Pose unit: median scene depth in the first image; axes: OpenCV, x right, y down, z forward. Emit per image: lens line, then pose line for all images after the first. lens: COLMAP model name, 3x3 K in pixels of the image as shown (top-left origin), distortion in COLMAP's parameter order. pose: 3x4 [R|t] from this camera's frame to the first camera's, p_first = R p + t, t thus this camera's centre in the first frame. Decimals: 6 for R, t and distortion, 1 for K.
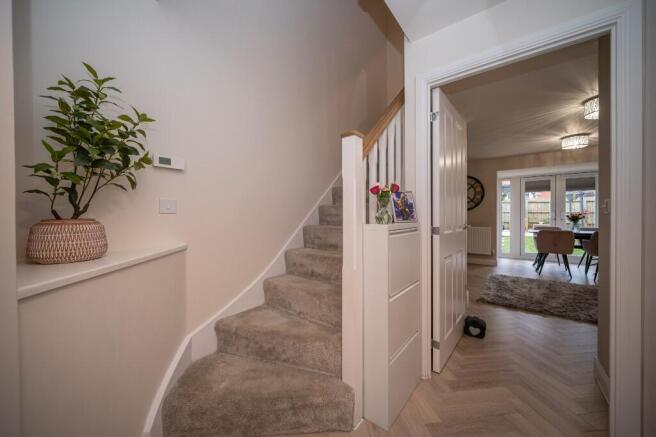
lens RADIAL K [[244.3, 0, 322.1], [0, 244.3, 218.5], [0, 0, 1]] dist [0.002738, 0.000092]
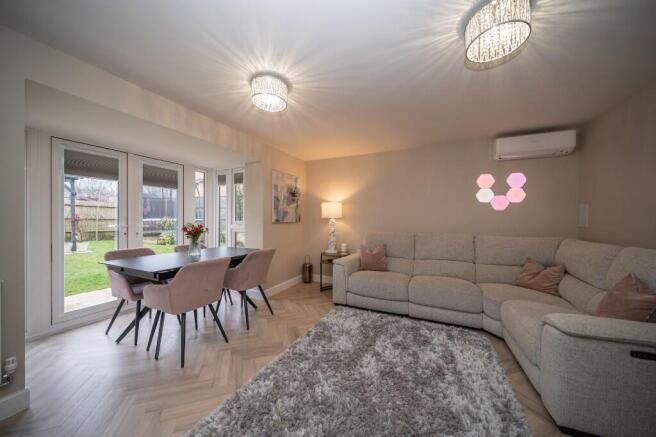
lens RADIAL K [[227.5, 0, 324.6], [0, 227.5, 218.3], [0, 0, 1]] dist [-0.007310, 0.000065]
pose [[-0.235345, 0.013650, 0.971816, 0.363933], [0.008717, 0.999891, -0.011933, -0.022135], [-0.971873, 0.005663, -0.235439, 0.691995]]
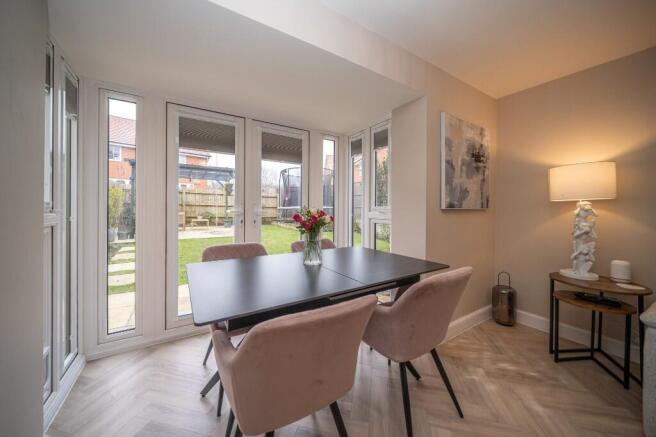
lens RADIAL K [[227.5, 0, 328.6], [0, 227.5, 208.1], [0, 0, 1]] dist [-0.007310, 0.000065]
pose [[0.304243, 0.008972, 0.952552, 0.623196], [-0.000764, 0.999958, -0.009175, -0.017636], [-0.952594, 0.002063, 0.304237, 0.740788]]
